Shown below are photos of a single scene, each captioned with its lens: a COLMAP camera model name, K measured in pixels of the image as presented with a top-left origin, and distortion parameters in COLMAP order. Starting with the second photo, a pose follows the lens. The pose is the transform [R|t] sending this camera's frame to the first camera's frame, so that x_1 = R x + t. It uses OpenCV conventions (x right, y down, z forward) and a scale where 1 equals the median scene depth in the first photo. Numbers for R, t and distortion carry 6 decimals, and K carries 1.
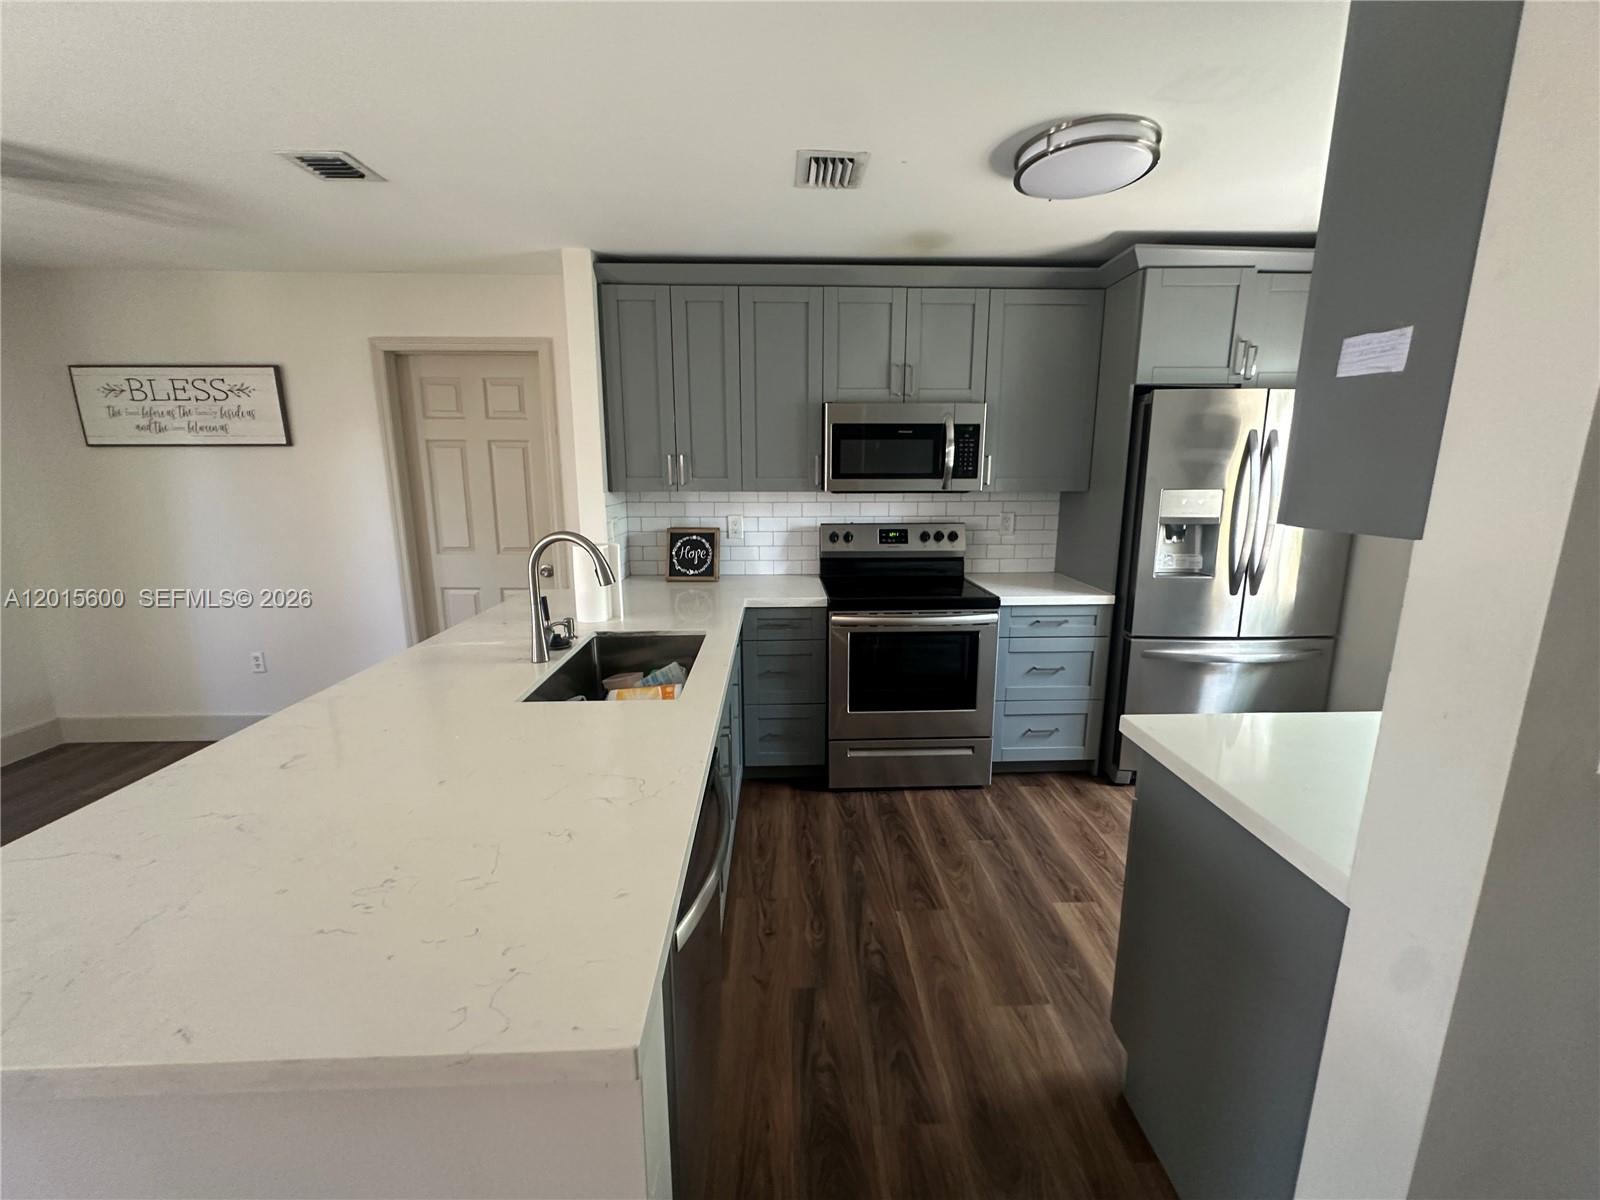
lens RADIAL K [[638.8, 0, 798.0], [0, 638.8, 599.4], [0, 0, 1]] dist [-0.003079, 0.000712]
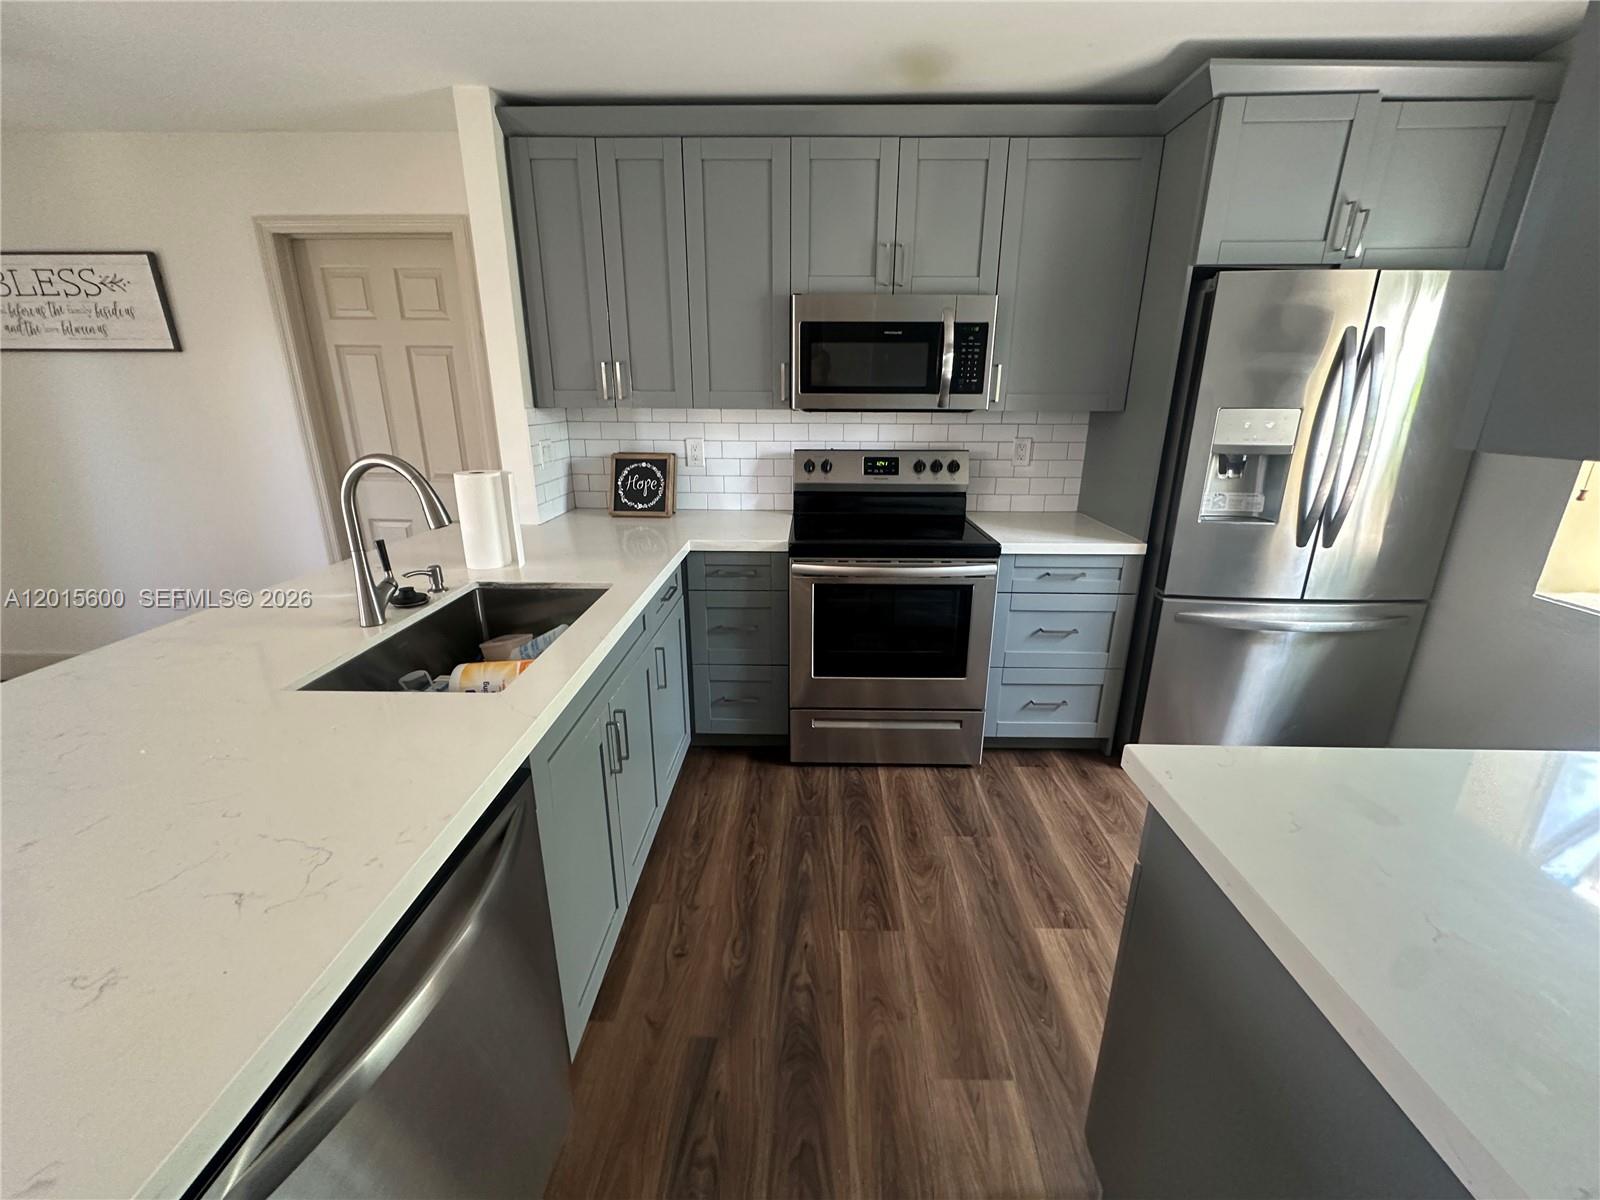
lens RADIAL K [[638.8, 0, 797.6], [0, 638.8, 598.6], [0, 0, 1]] dist [-0.003079, 0.000712]
pose [[0.998537, 0.021801, -0.049486, 0.099020], [-0.016326, 0.993967, 0.108462, -0.017826], [0.051552, -0.107495, 0.992868, 0.172731]]
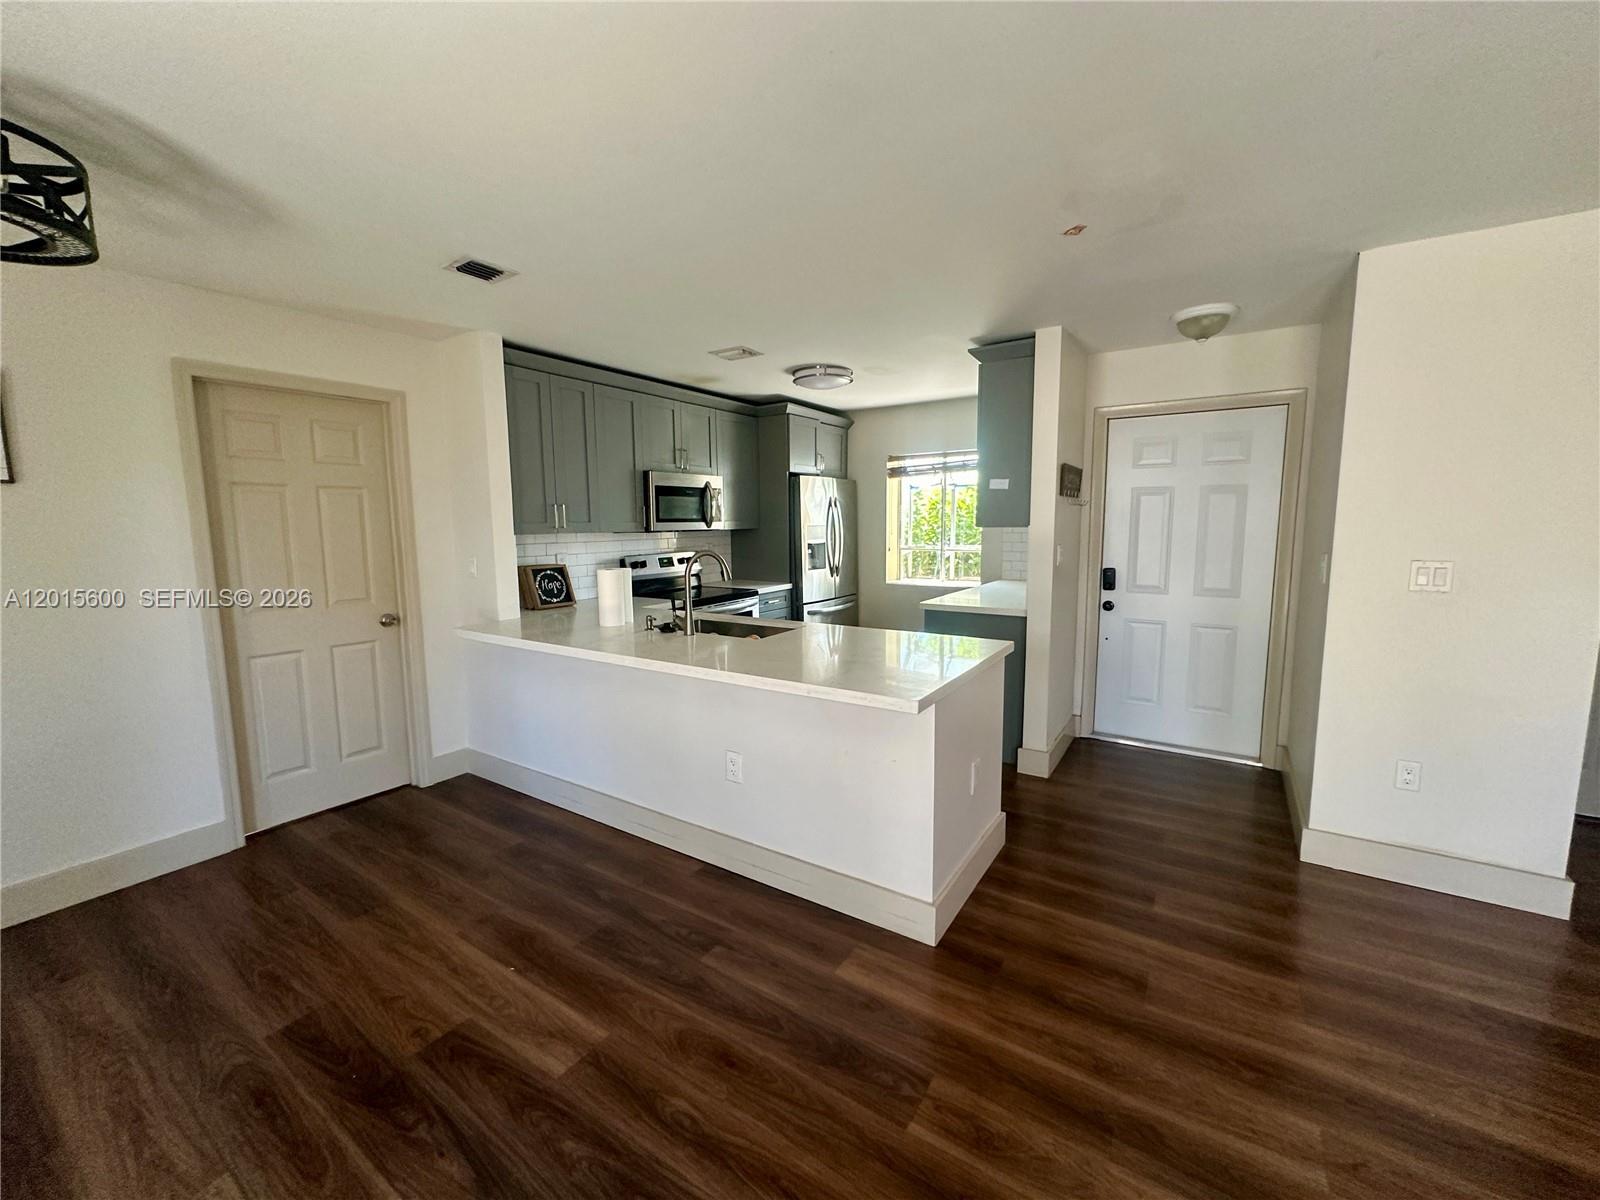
lens RADIAL K [[638.8, 0, 801.9], [0, 638.8, 600.2], [0, 0, 1]] dist [-0.003079, 0.000712]
pose [[0.573709, -0.107055, 0.812033, -0.995296], [0.171779, 0.985099, 0.008508, 0.031178], [-0.800843, 0.134609, 0.583550, -0.090932]]
